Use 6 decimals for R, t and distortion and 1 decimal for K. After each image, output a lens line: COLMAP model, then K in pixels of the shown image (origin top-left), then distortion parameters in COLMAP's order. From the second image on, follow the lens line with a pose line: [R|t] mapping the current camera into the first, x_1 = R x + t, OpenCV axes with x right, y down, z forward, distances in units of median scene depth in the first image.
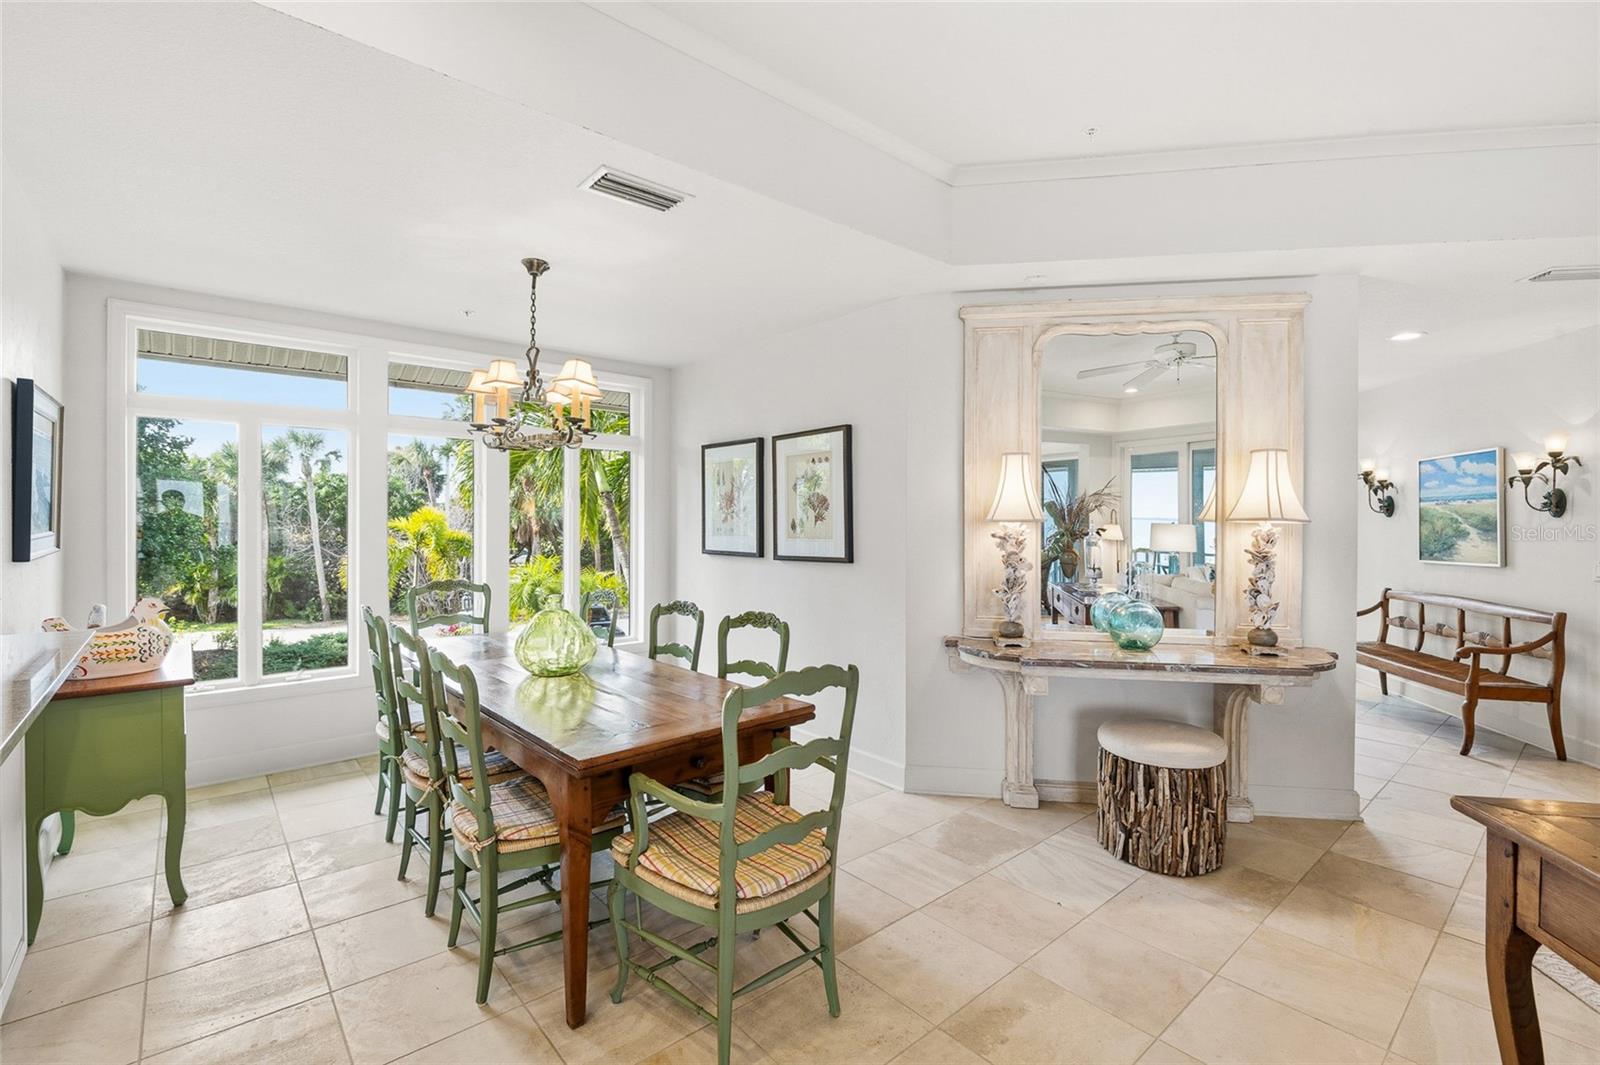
lens RADIAL K [[711.9, 0, 793.2], [0, 711.9, 525.0], [0, 0, 1]] dist [-0.002677, 0.000268]
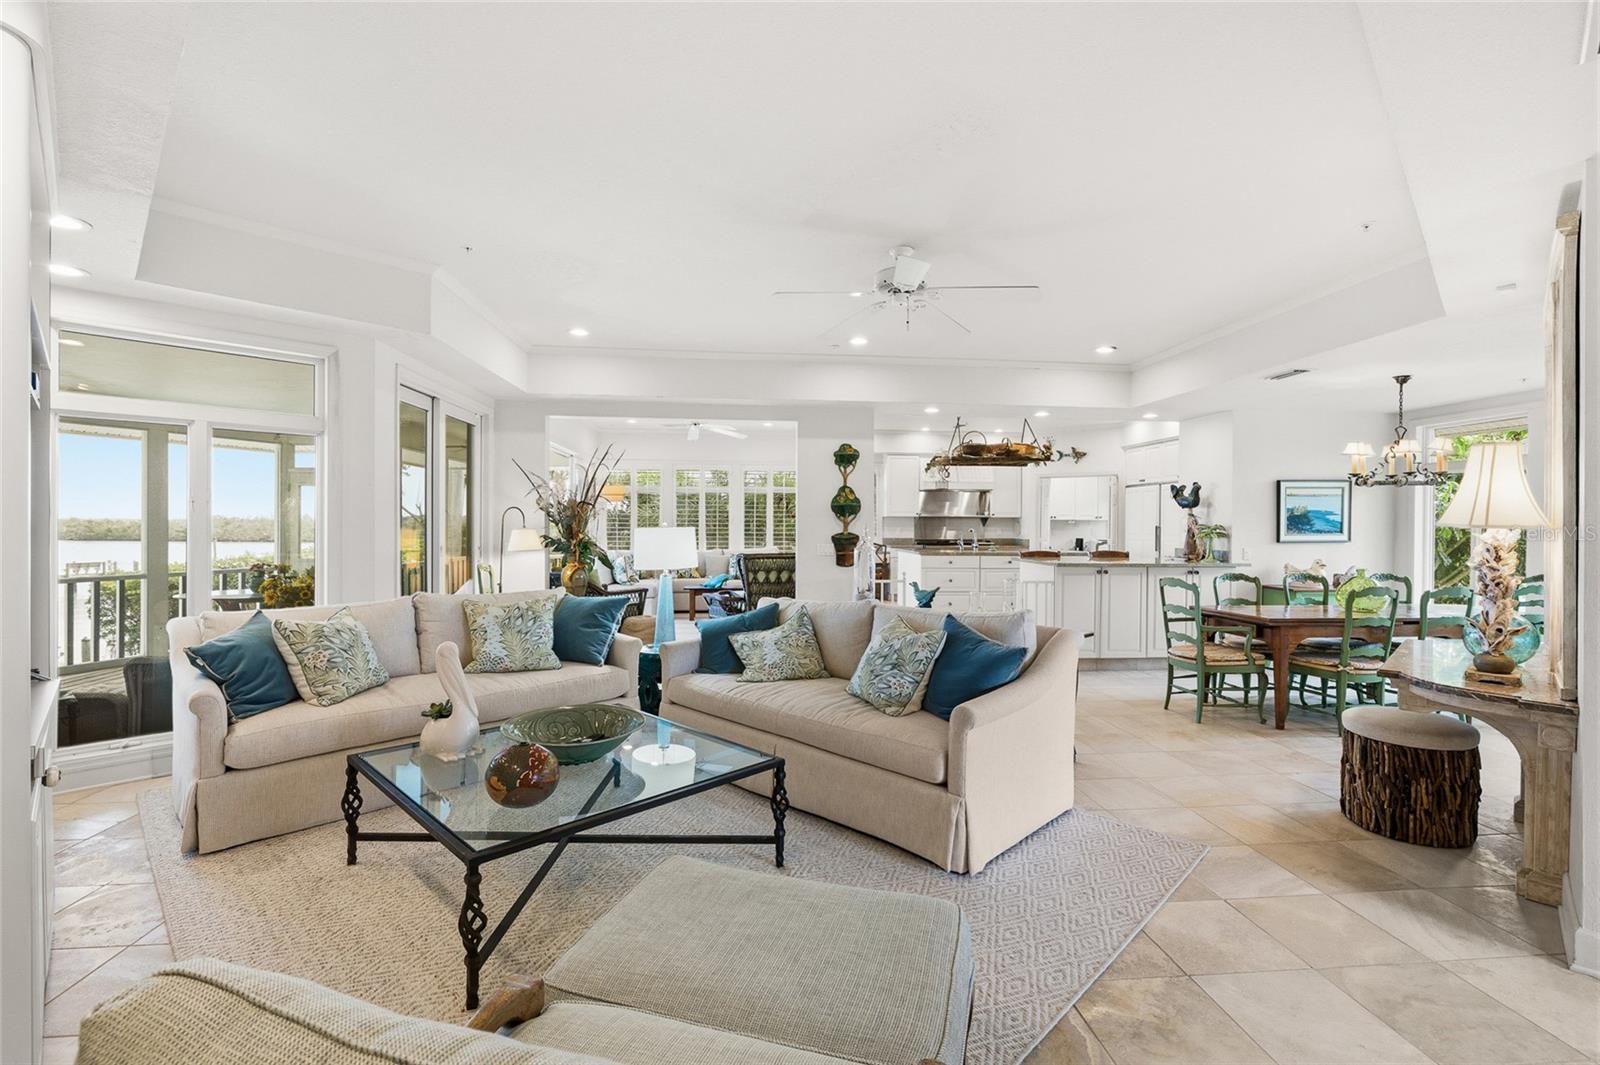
lens RADIAL K [[711.9, 0, 802.7], [0, 711.9, 536.0], [0, 0, 1]] dist [-0.002677, 0.000268]
pose [[-0.575613, 0.004077, -0.817712, 1.746405], [-0.016047, 0.999739, 0.016281, 0.006059], [0.817565, 0.022494, -0.575397, 0.775210]]
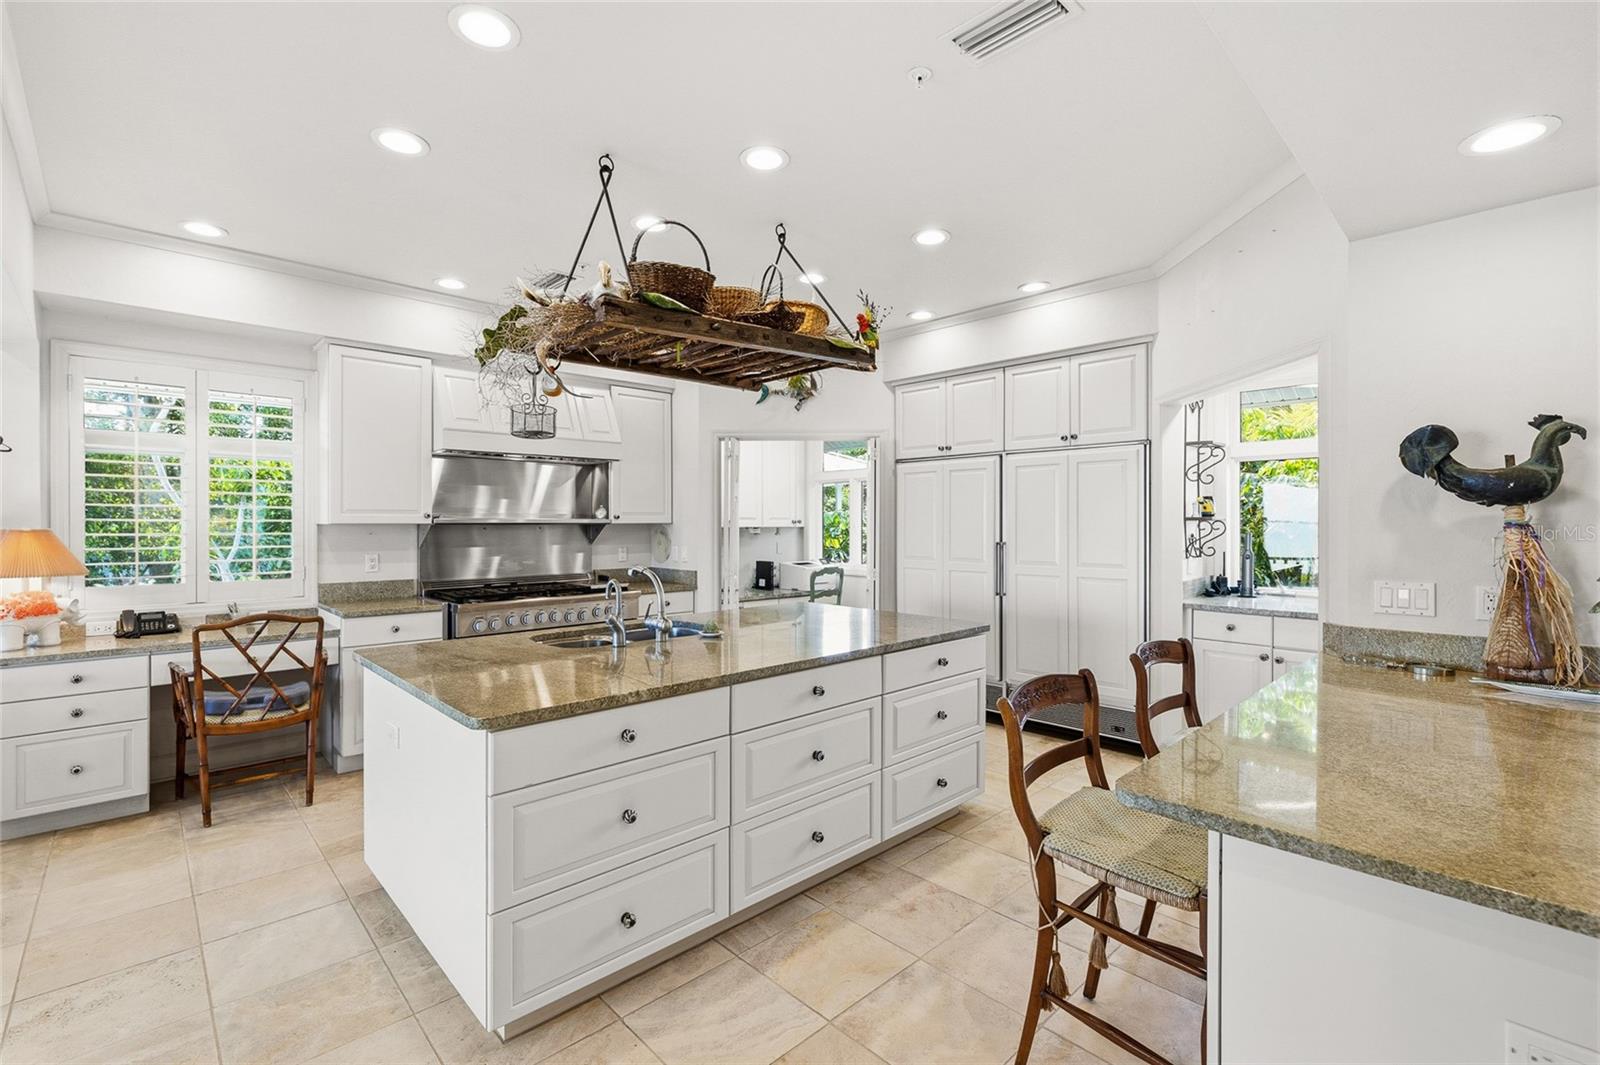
lens RADIAL K [[711.9, 0, 794.1], [0, 711.9, 525.3], [0, 0, 1]] dist [-0.002677, 0.000268]
pose [[0.060479, -0.000739, -0.998169, -0.146097], [-0.004246, 0.999990, -0.000997, -0.042041], [0.998160, 0.004298, 0.060476, -0.204591]]
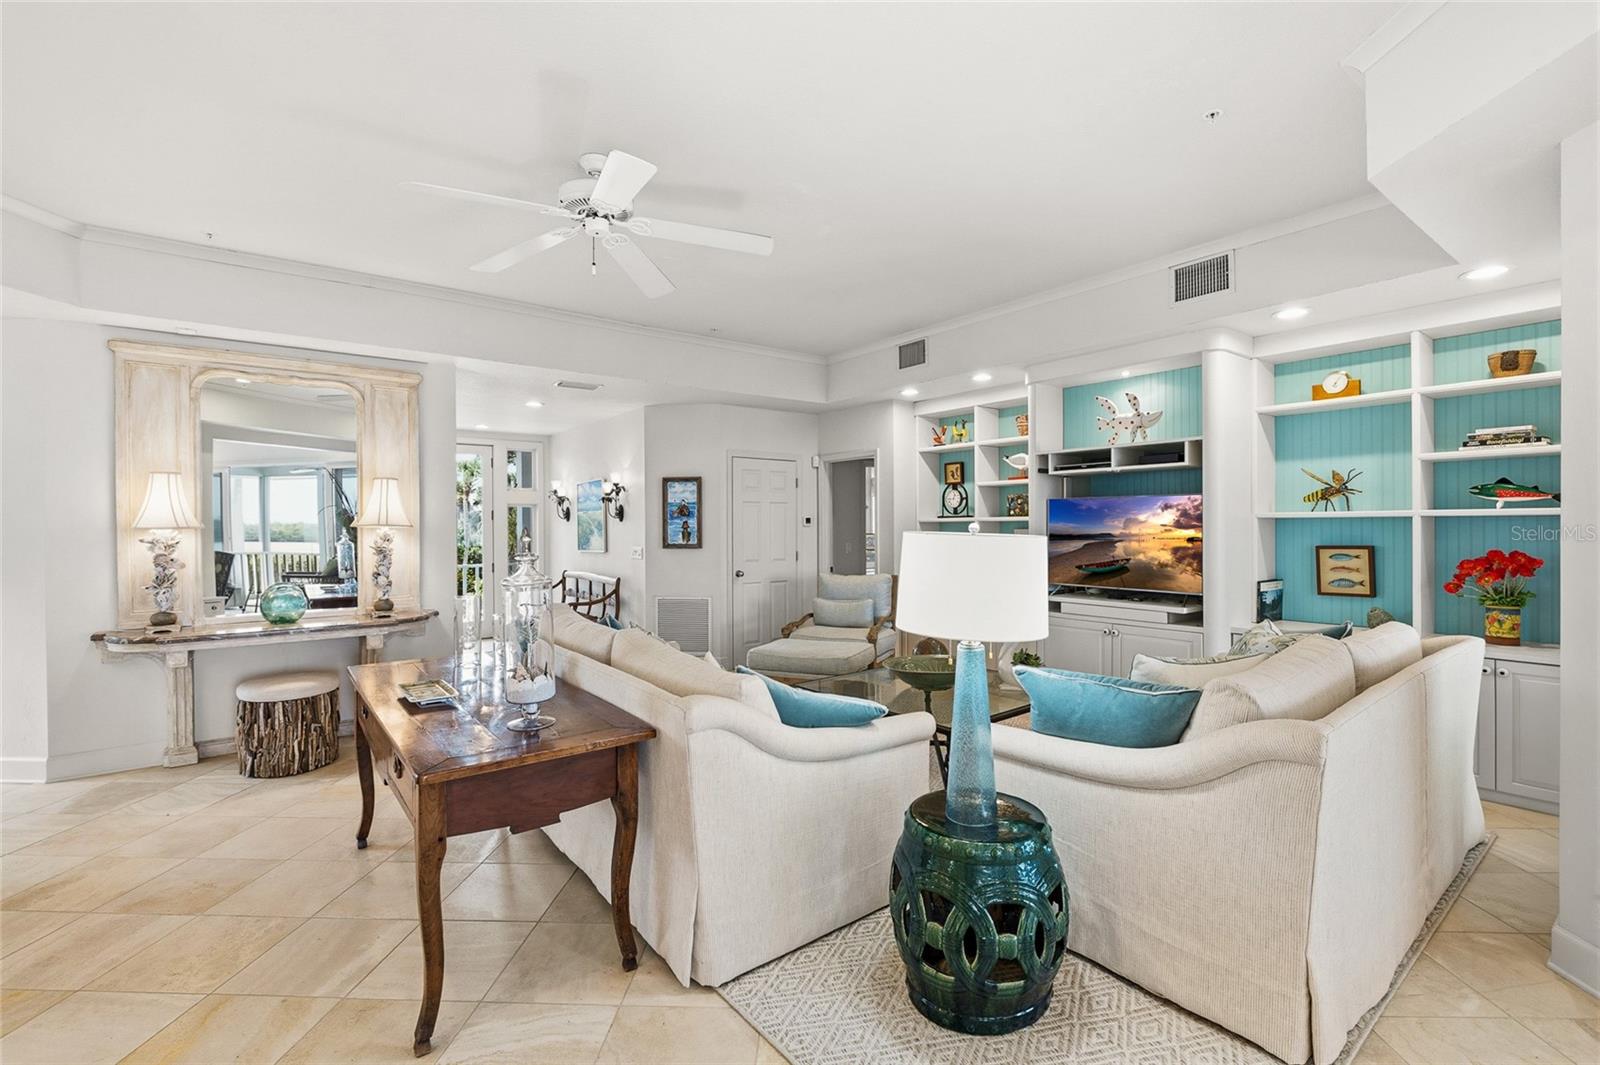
lens RADIAL K [[711.9, 0, 802.8], [0, 711.9, 525.3], [0, 0, 1]] dist [-0.002677, 0.000268]
pose [[0.682426, -0.010395, 0.730881, 0.169515], [0.014208, 0.999899, 0.000955, 0.003771], [-0.730817, 0.009733, 0.682504, -0.608331]]
